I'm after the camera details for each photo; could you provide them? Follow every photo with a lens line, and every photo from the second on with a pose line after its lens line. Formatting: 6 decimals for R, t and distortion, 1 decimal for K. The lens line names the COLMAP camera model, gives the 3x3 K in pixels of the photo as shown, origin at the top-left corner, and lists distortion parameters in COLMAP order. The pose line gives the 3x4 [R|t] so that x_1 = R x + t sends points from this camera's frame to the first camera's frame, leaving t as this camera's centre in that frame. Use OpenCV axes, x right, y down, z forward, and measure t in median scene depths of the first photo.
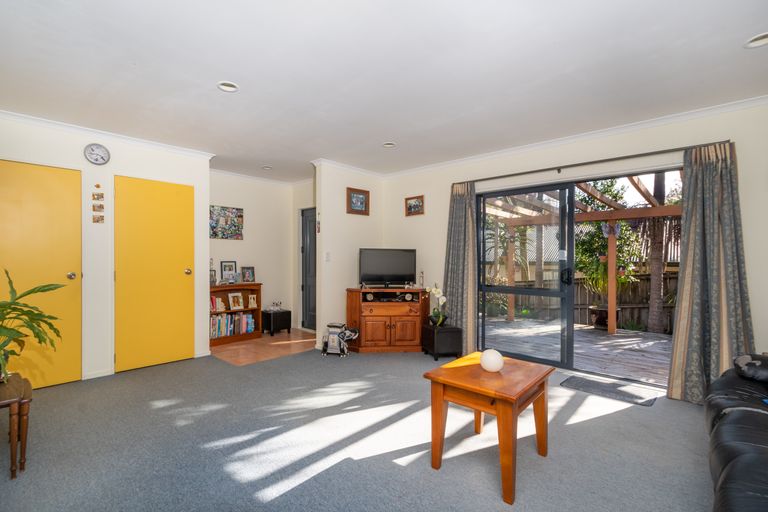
lens RADIAL K [[355.3, 0, 368.5], [0, 355.3, 261.9], [0, 0, 1]] dist [0.001654, 0.000065]
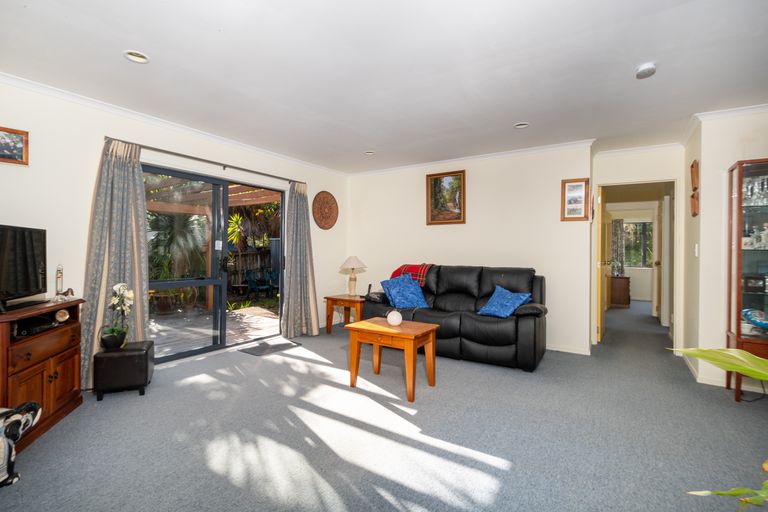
lens RADIAL K [[355.3, 0, 368.5], [0, 355.3, 261.9], [0, 0, 1]] dist [0.001654, 0.000065]
pose [[-0.142315, -0.034853, 0.989208, -0.693803], [-0.003848, 0.999392, 0.034659, -0.011162], [-0.989814, 0.001126, -0.142363, 0.825544]]
